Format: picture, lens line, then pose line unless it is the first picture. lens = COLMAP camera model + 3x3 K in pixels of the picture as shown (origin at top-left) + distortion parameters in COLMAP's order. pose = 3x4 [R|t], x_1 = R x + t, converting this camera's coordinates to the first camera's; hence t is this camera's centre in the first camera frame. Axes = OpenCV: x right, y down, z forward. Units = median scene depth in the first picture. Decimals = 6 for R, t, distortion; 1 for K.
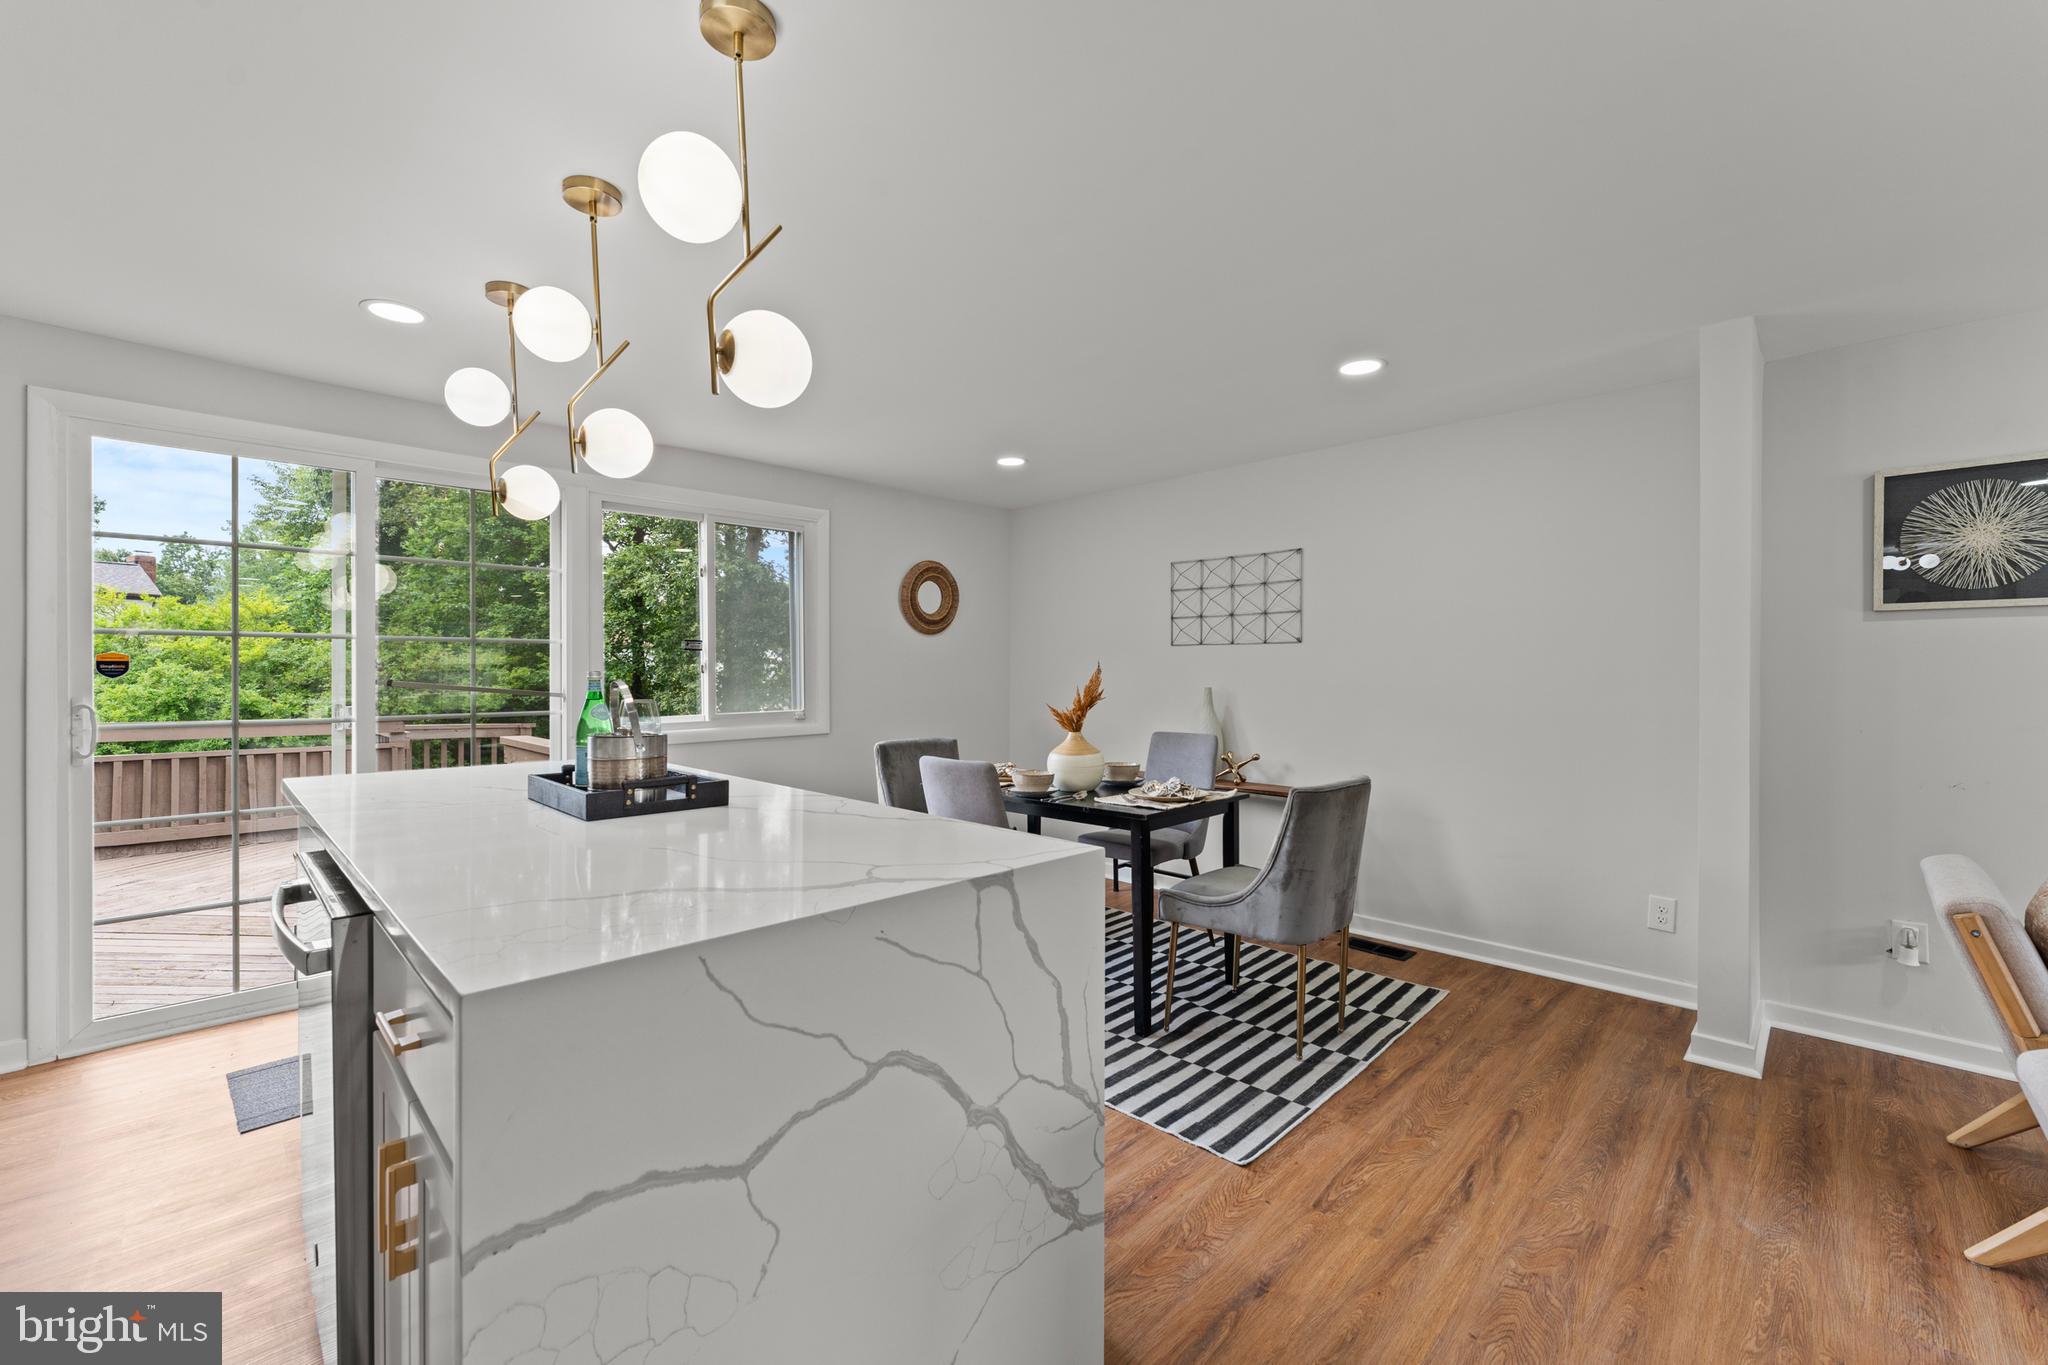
lens RADIAL K [[832.3, 0, 1014.8], [0, 832.3, 678.0], [0, 0, 1]] dist [-0.005884, 0.001043]
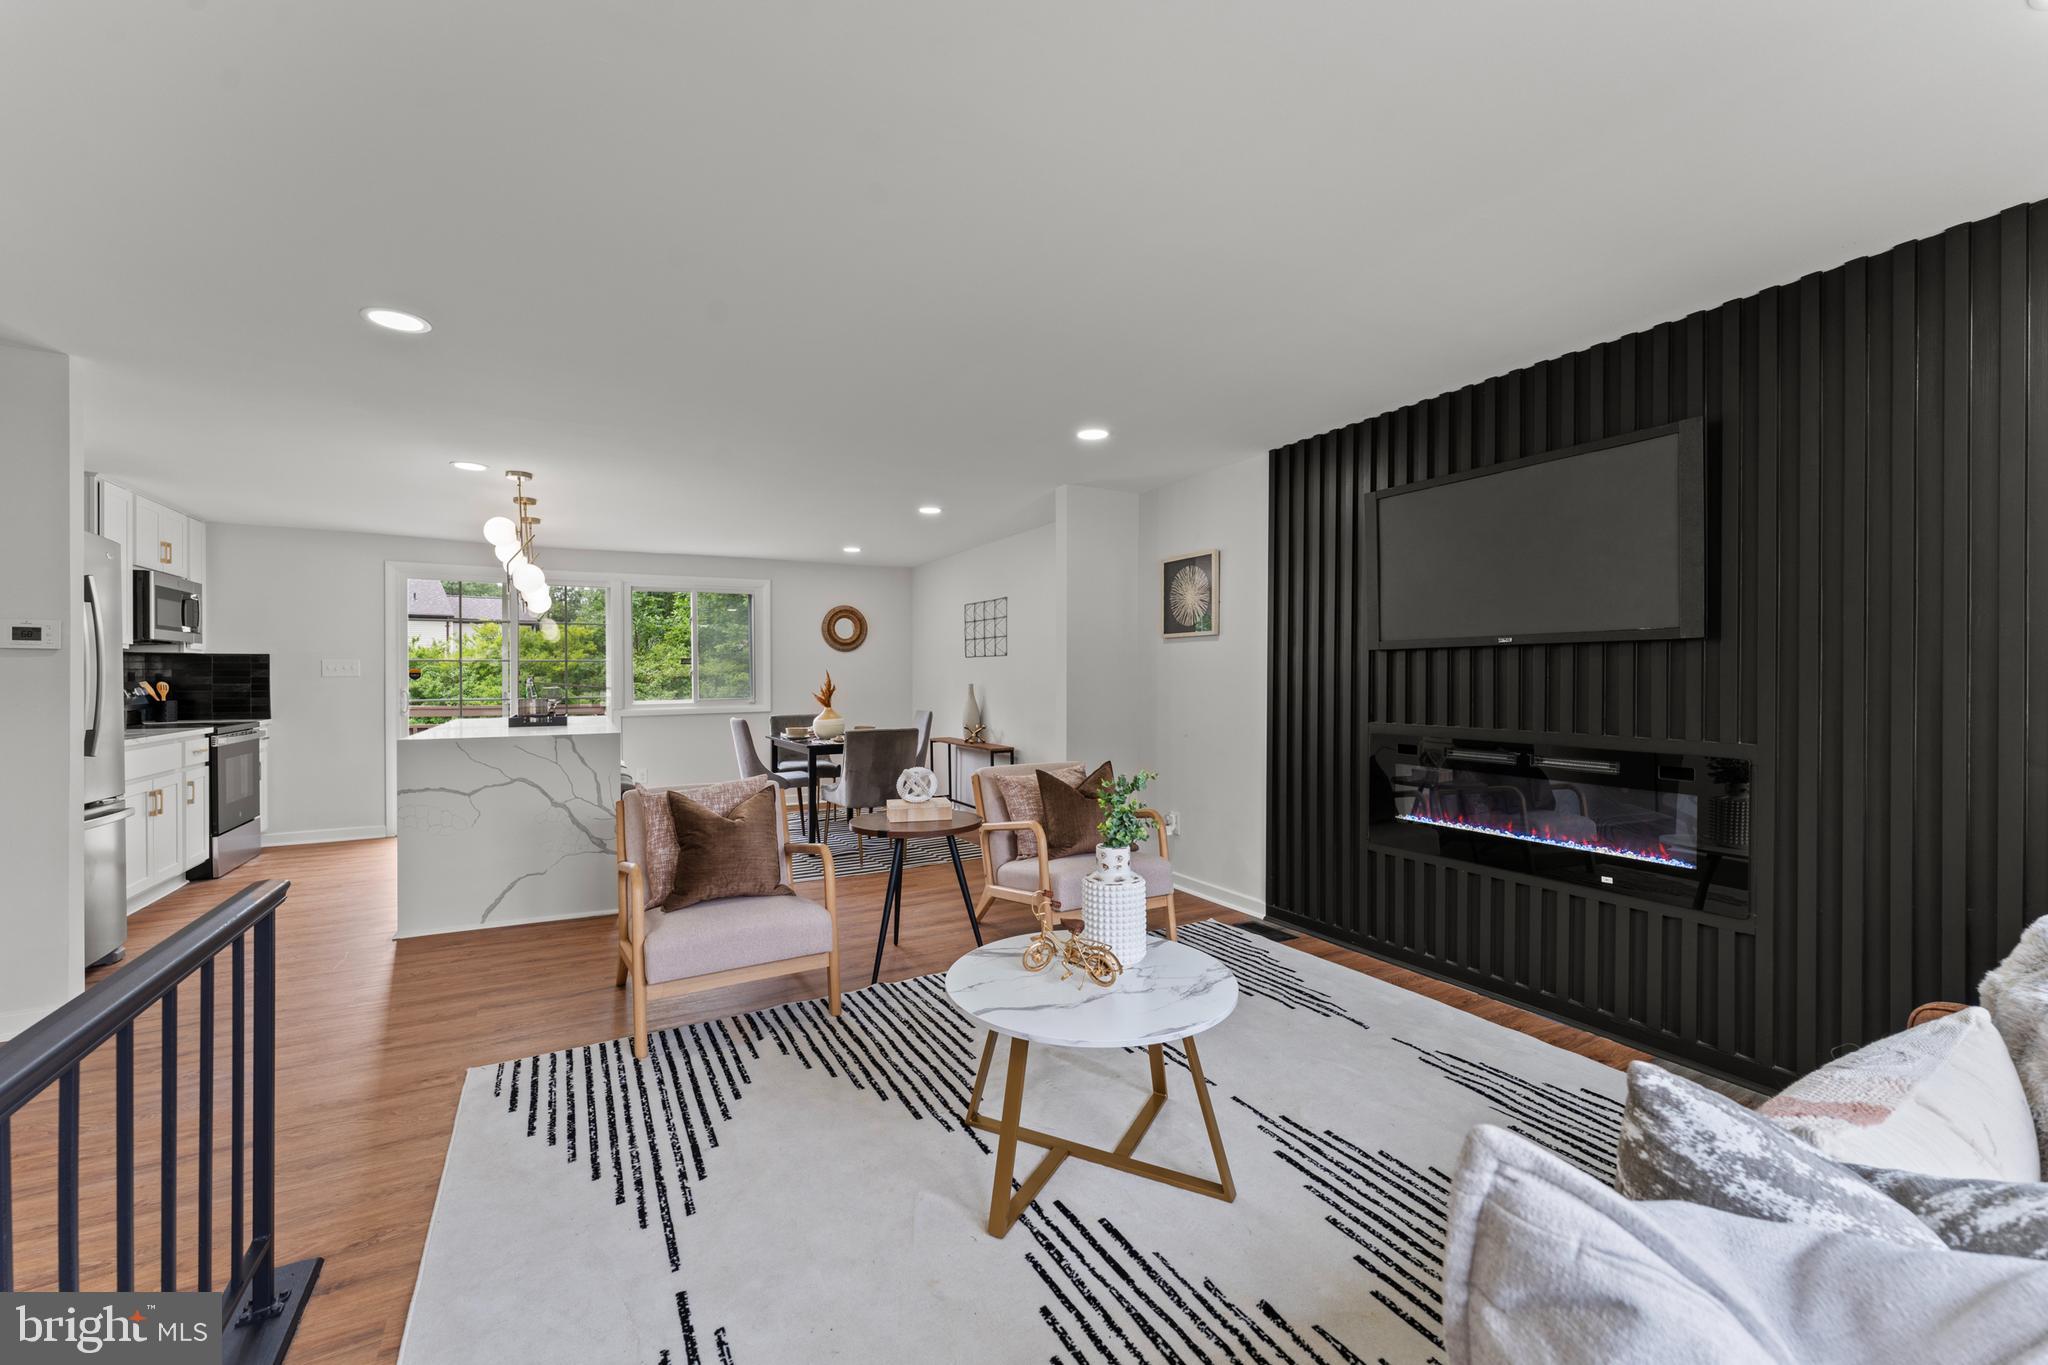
lens RADIAL K [[817.7, 0, 1019.2], [0, 817.7, 675.6], [0, 0, 1]] dist [0.001224, -0.000459]
pose [[0.959656, -0.005159, -0.281130, 1.307036], [0.003188, 0.999967, -0.007466, 0.012563], [0.281159, 0.006269, 0.959641, -0.815217]]
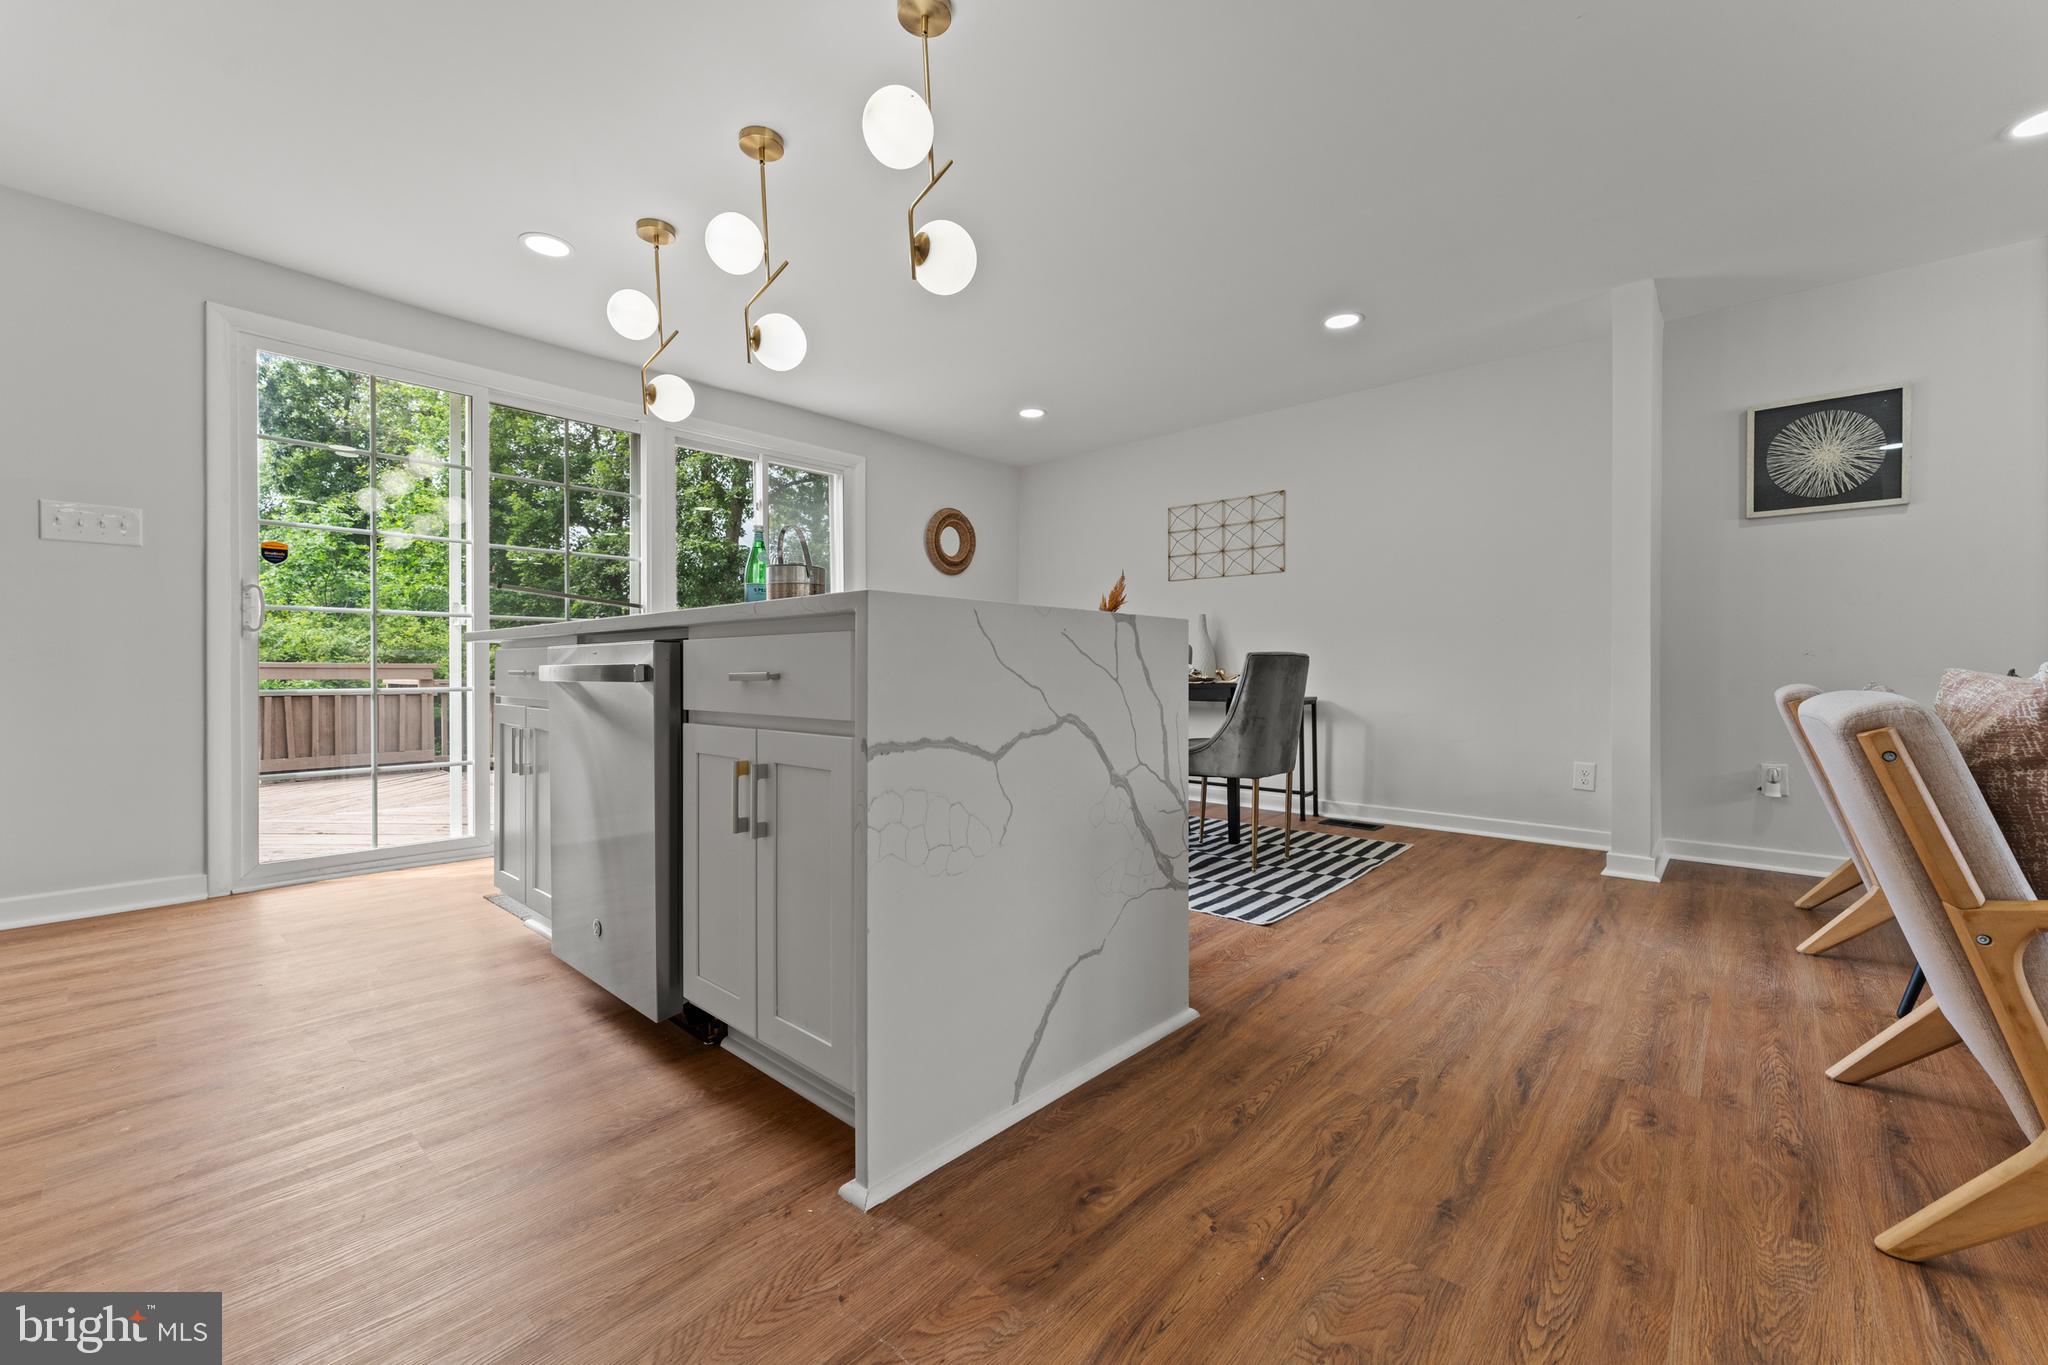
lens RADIAL K [[817.7, 0, 1019.2], [0, 817.7, 675.6], [0, 0, 1]] dist [0.001224, -0.000459]
pose [[0.998609, -0.001077, 0.052716, -0.135507], [0.001145, 0.999999, -0.001255, 0.166307], [-0.052714, 0.001314, 0.998609, -0.188784]]
